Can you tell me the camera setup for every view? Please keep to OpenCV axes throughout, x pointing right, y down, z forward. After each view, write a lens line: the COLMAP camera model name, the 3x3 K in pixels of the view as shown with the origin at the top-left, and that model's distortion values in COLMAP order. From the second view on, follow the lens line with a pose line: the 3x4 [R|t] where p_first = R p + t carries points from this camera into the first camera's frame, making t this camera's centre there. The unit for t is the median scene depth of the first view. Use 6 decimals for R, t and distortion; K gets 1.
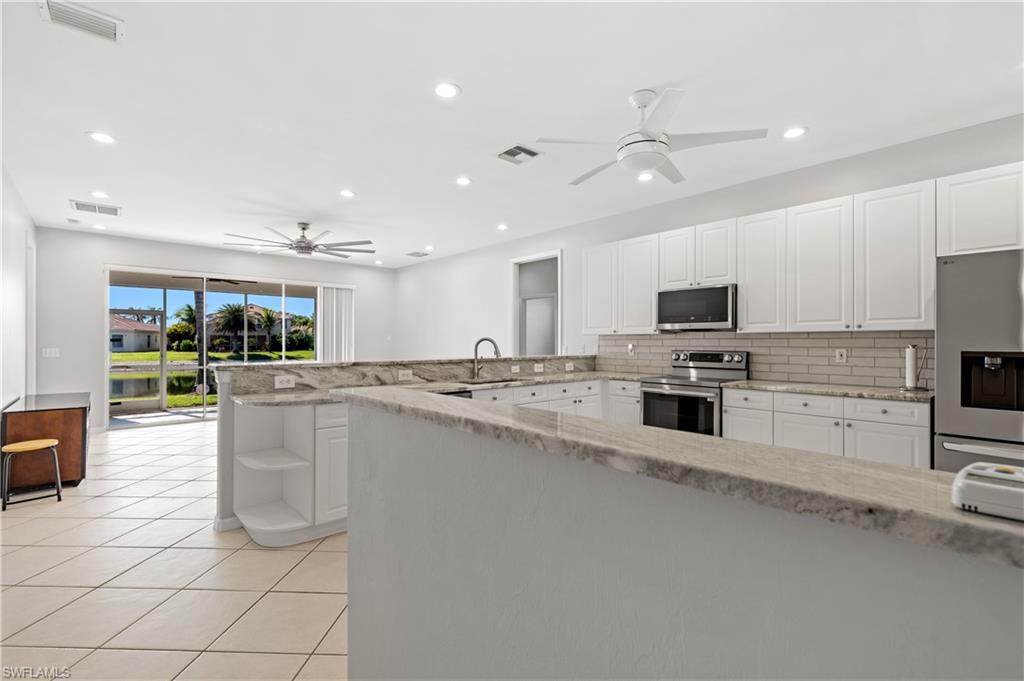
lens RADIAL K [[464.2, 0, 516.4], [0, 464.2, 342.7], [0, 0, 1]] dist [0.008026, -0.004063]
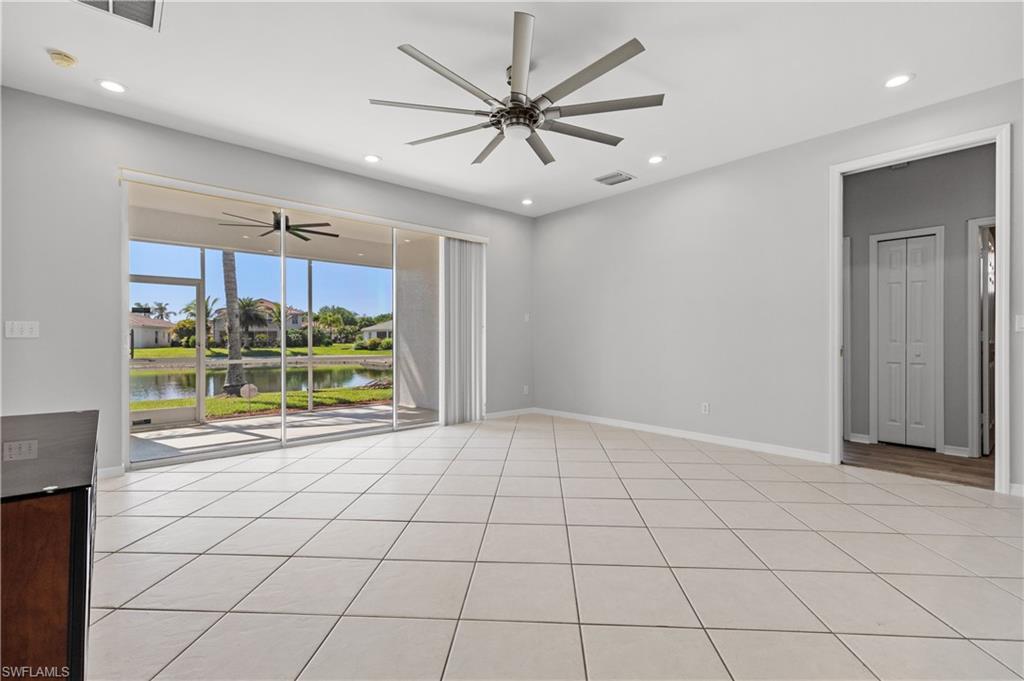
lens RADIAL K [[464.2, 0, 509.9], [0, 464.2, 343.6], [0, 0, 1]] dist [0.008026, -0.004063]
pose [[0.999878, 0.001263, -0.015586, -0.047326], [-0.001162, 0.999979, 0.006438, 0.003662], [0.015594, -0.006419, 0.999858, 0.051837]]
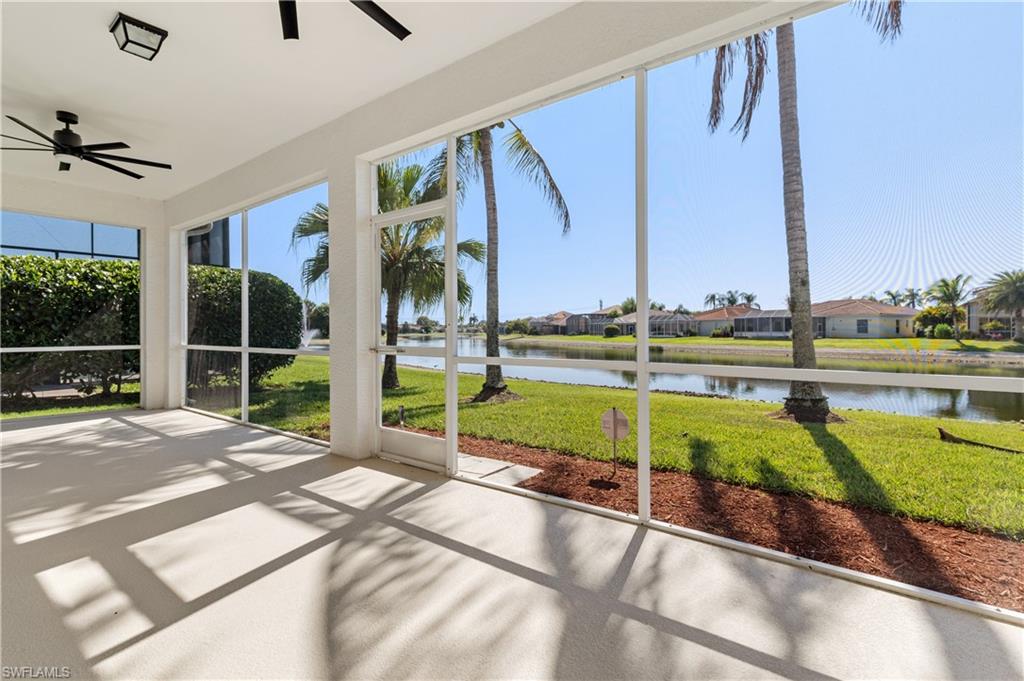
lens RADIAL K [[464.2, 0, 520.8], [0, 464.2, 332.4], [0, 0, 1]] dist [0.008026, -0.004063]
pose [[0.184891, 0.004430, -0.982749, -0.071225], [0.001336, 0.999988, 0.004759, 0.003556], [0.982758, -0.002193, 0.184883, 0.166528]]
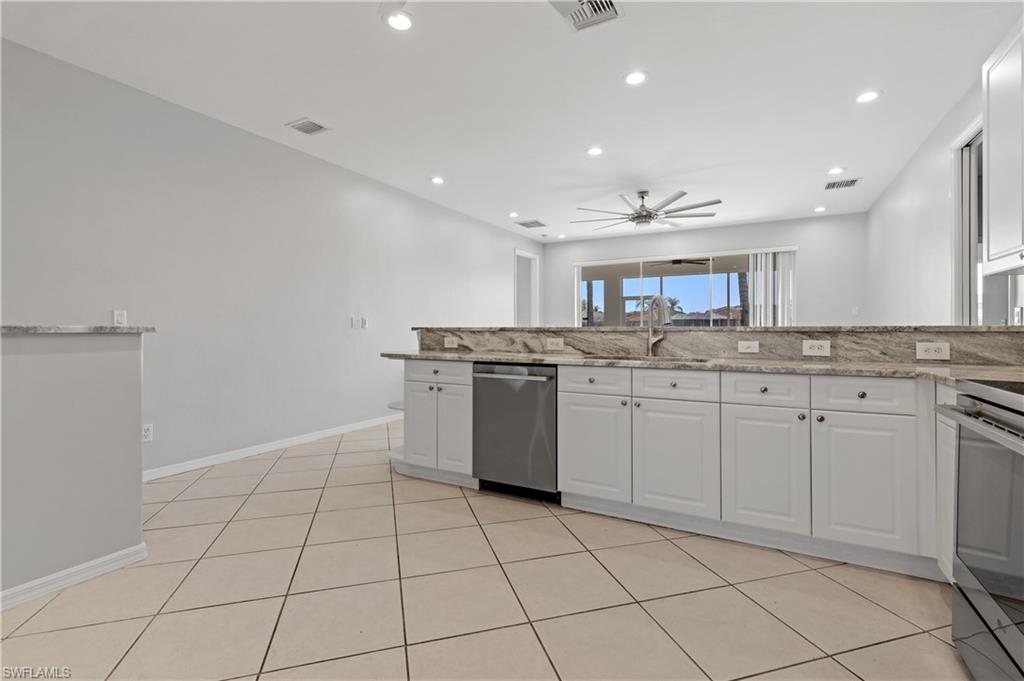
lens RADIAL K [[464.2, 0, 509.6], [0, 464.2, 335.8], [0, 0, 1]] dist [0.008026, -0.004063]
pose [[0.316052, 0.014023, -0.948638, 0.038941], [-0.001911, 0.999898, 0.014144, 0.002980], [0.948740, -0.002658, 0.316047, 0.044733]]
